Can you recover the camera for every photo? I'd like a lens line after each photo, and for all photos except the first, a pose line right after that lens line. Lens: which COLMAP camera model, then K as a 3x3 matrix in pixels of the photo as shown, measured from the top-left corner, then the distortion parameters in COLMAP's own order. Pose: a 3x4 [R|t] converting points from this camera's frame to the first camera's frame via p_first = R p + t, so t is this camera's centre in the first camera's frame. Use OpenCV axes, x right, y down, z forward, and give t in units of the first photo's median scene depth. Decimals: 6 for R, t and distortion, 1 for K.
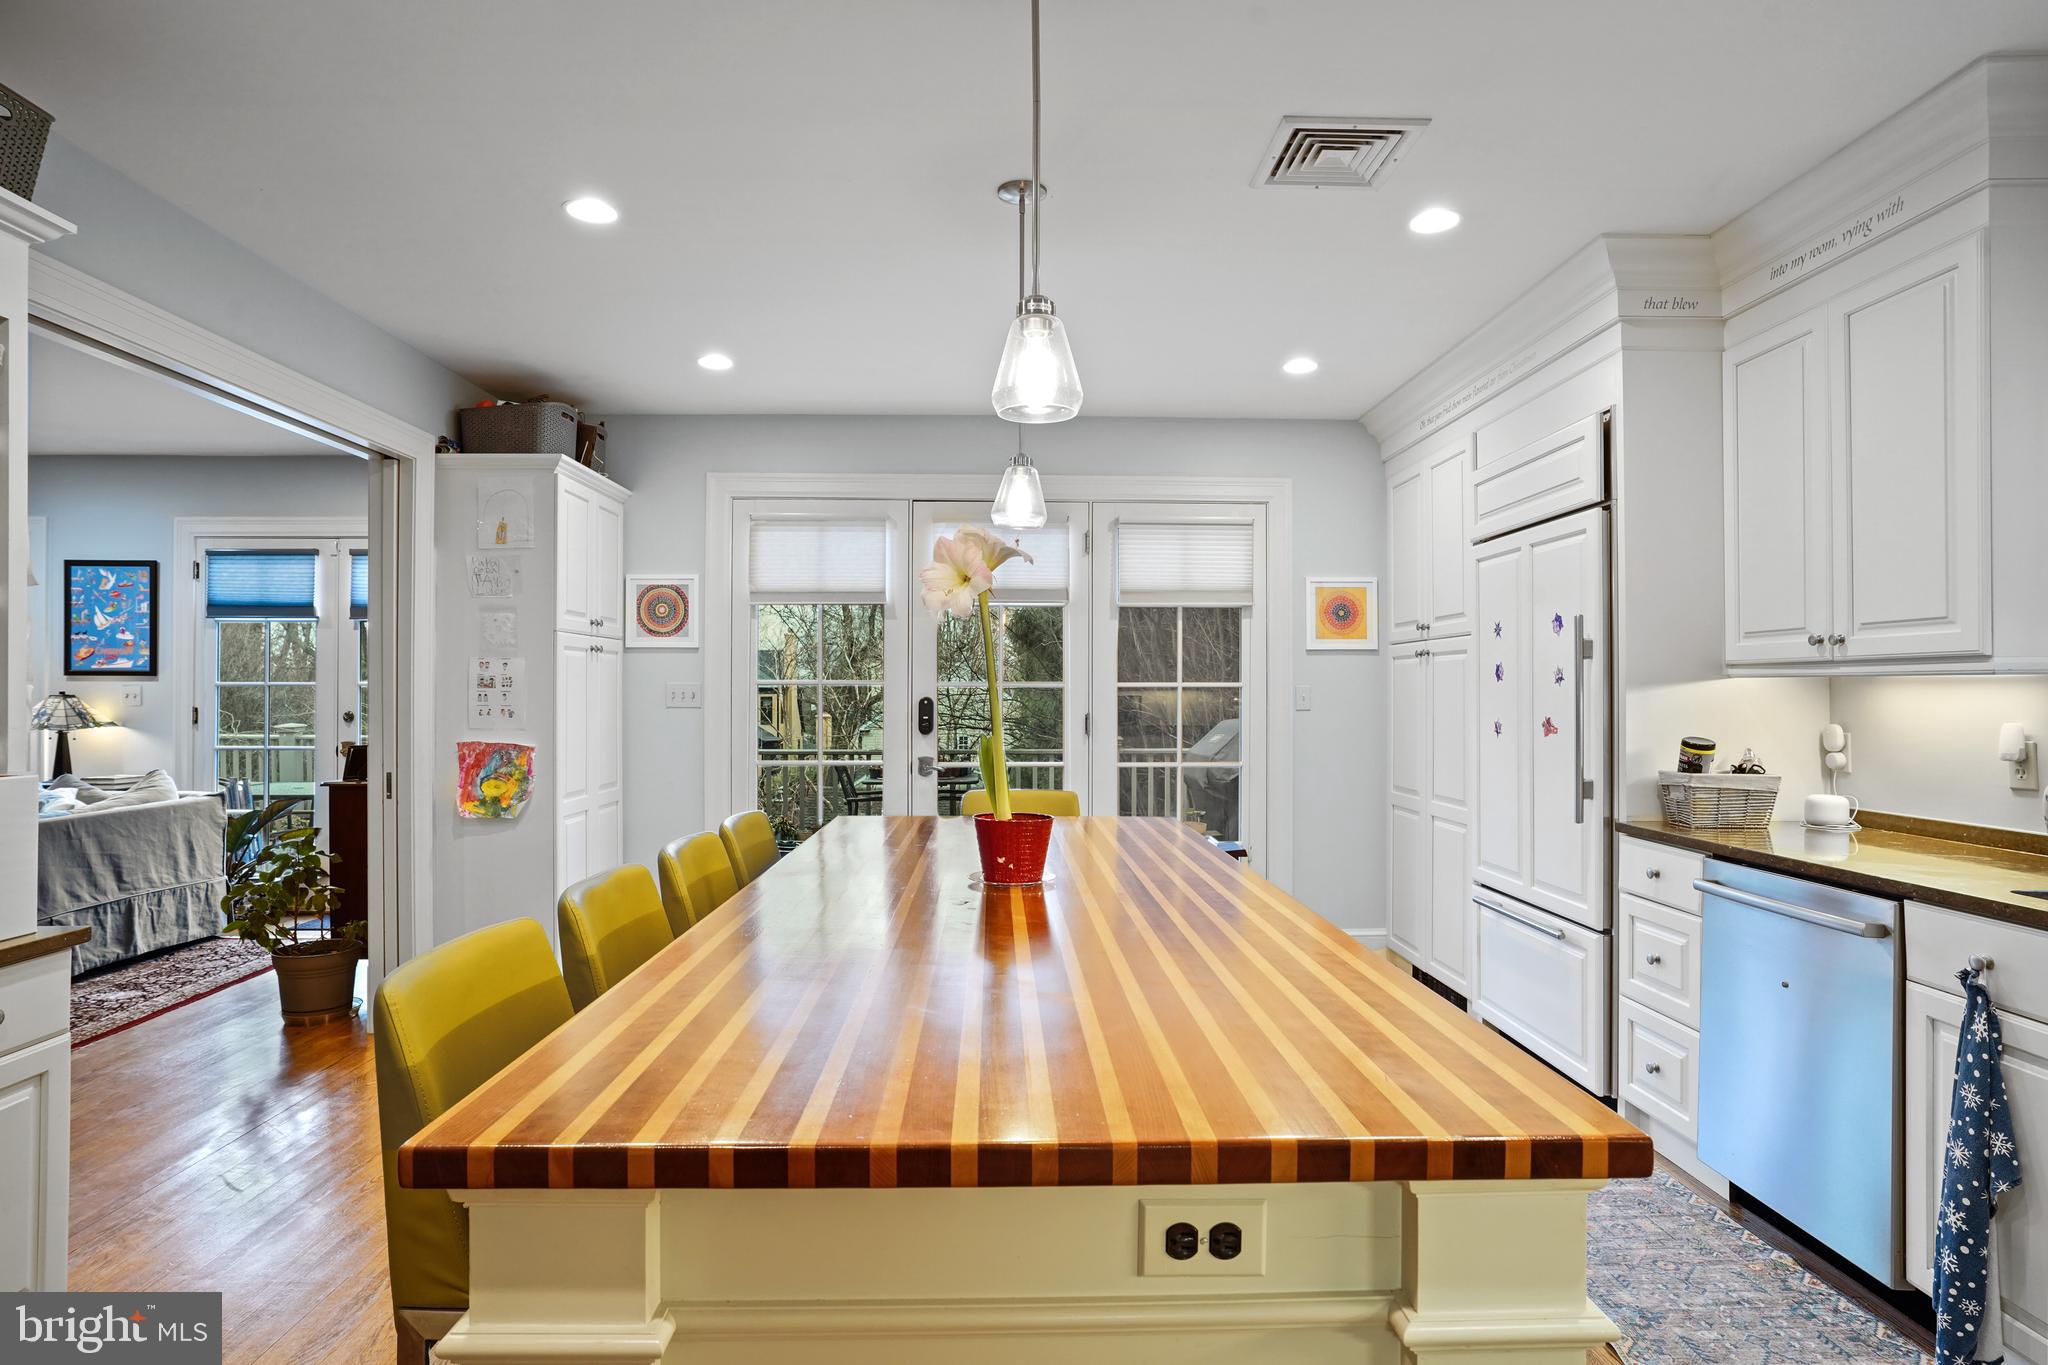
lens RADIAL K [[1088.4, 0, 1014.9], [0, 1088.4, 685.7], [0, 0, 1]] dist [-0.065830, 0.043845]
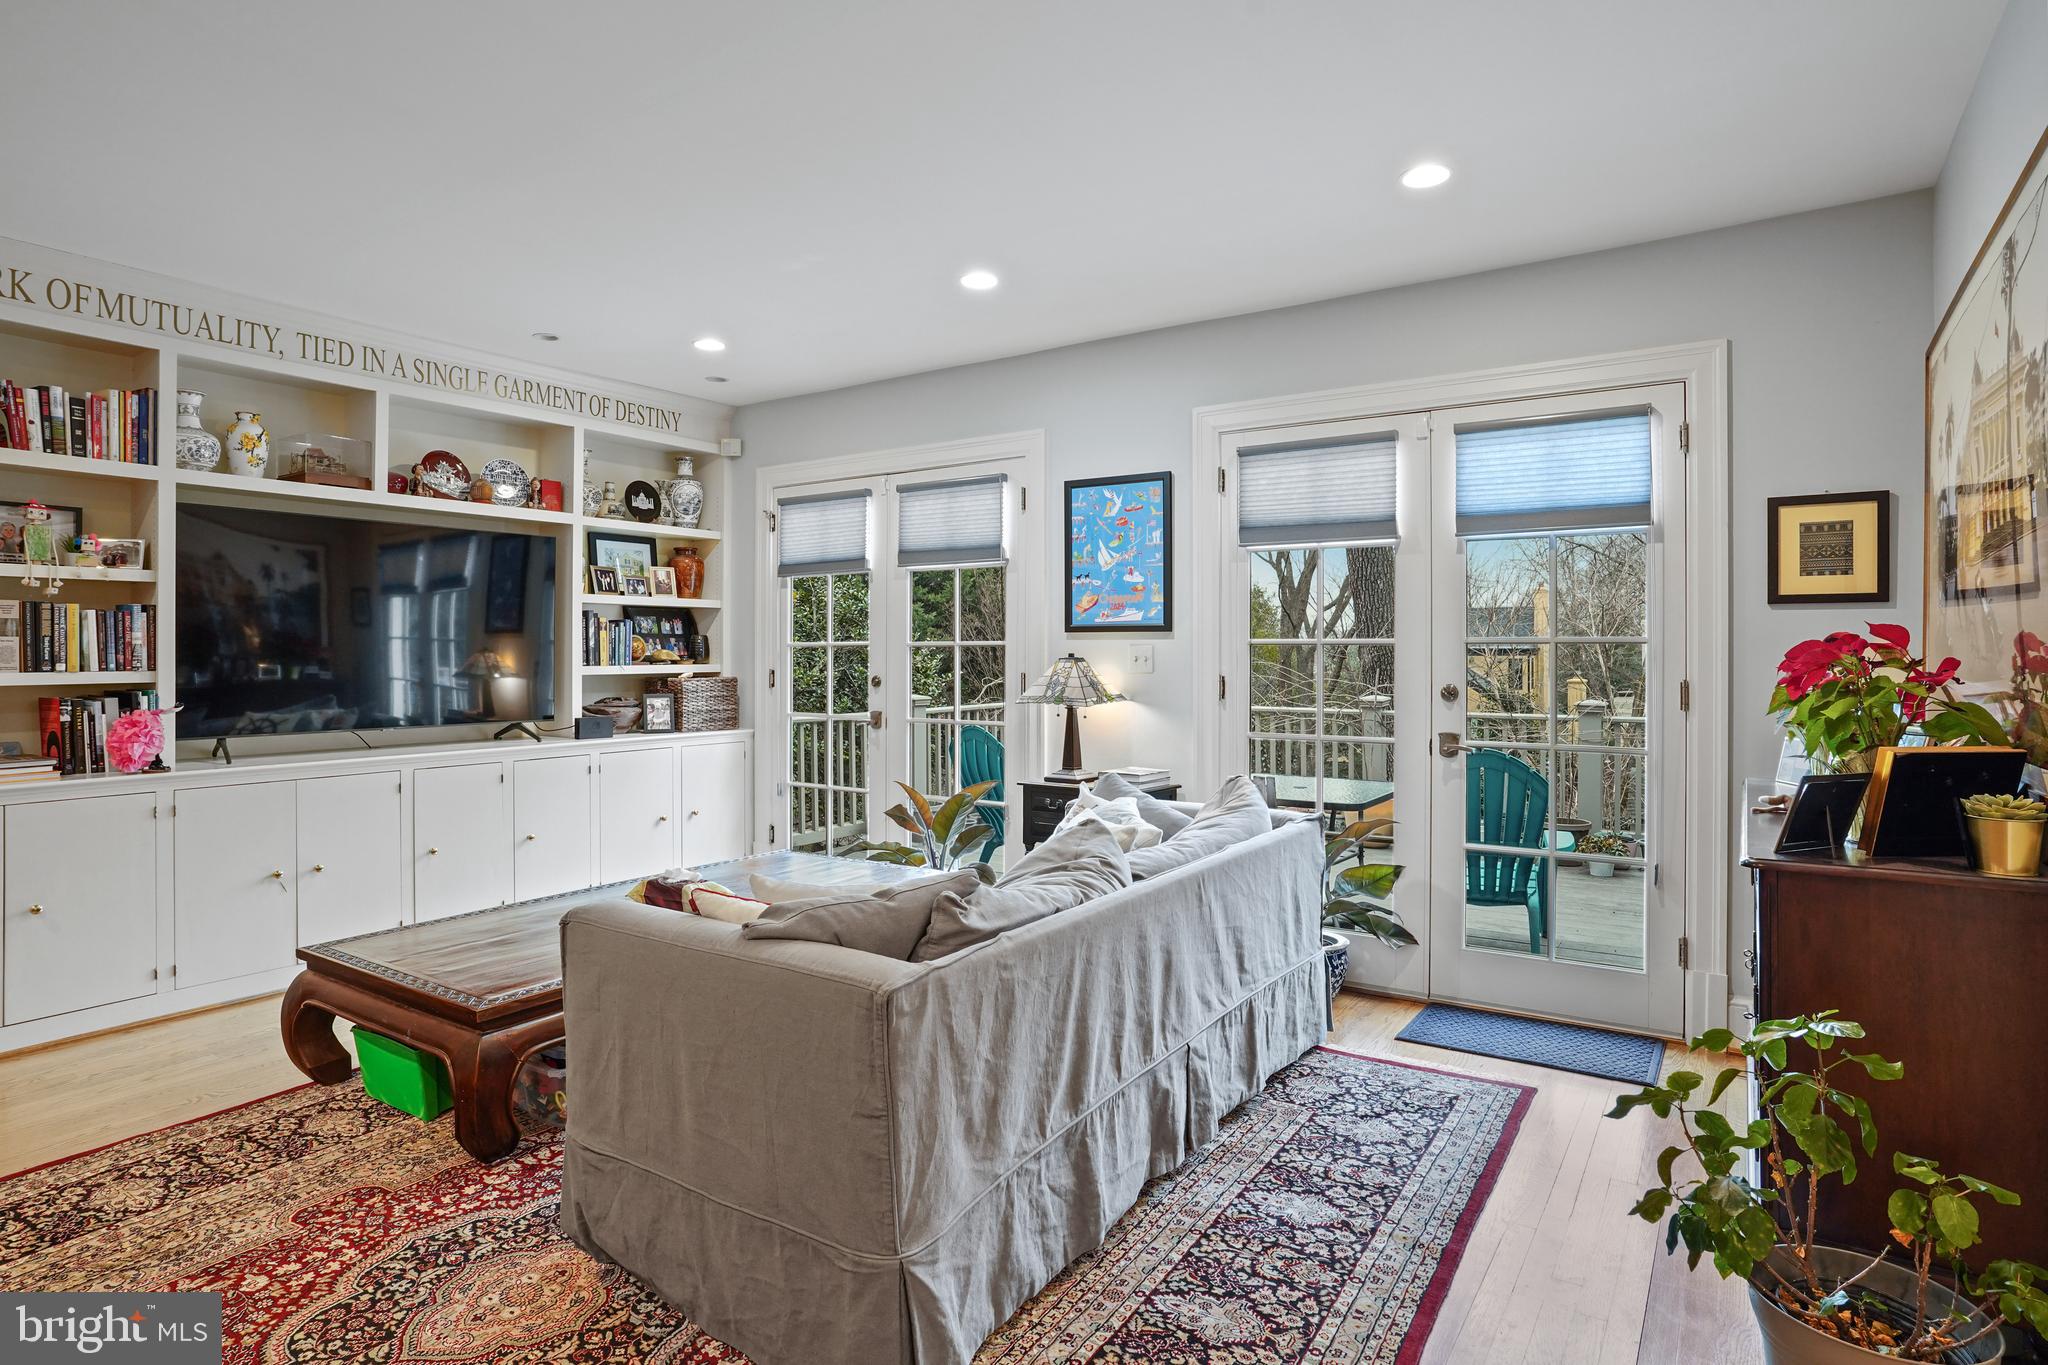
lens RADIAL K [[1091.9, 0, 1025.6], [0, 1091.9, 650.5], [0, 0, 1]] dist [-0.068134, 0.039088]
pose [[0.816666, -0.002954, -0.577103, -0.567461], [0.004887, 0.999986, 0.001797, 0.002309], [0.577090, -0.004288, 0.816669, 0.416343]]
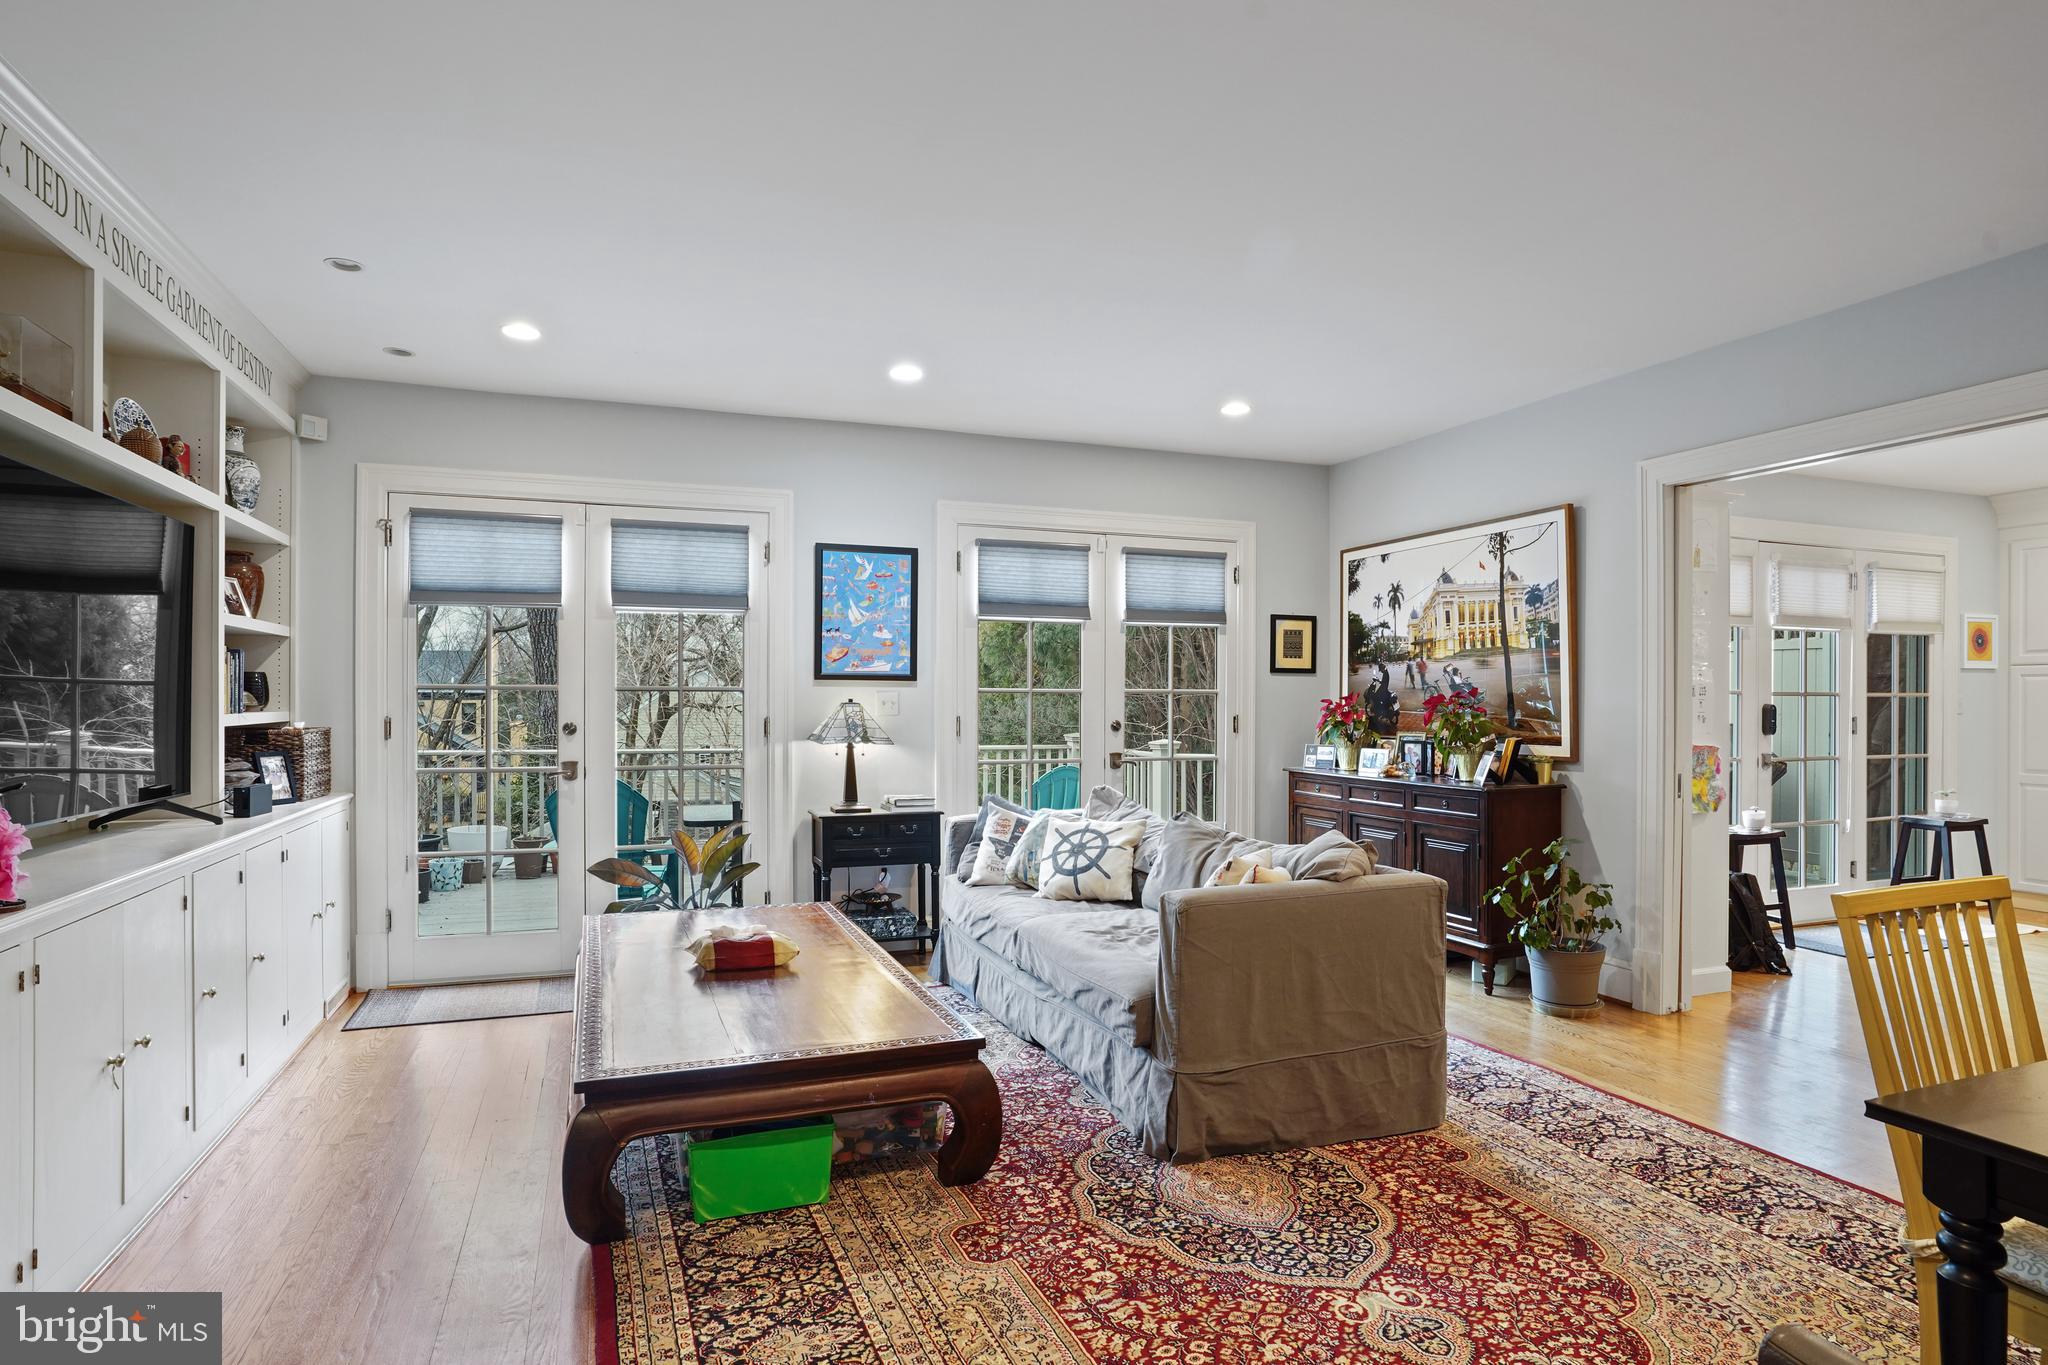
lens RADIAL K [[1092.3, 0, 1017.4], [0, 1092.3, 701.8], [0, 0, 1]] dist [-0.065505, 0.045546]
pose [[0.943258, 0.000279, 0.332059, -1.259770], [-0.003607, 0.999949, 0.009407, -0.000656], [-0.332040, -0.010071, 0.943212, 0.154106]]
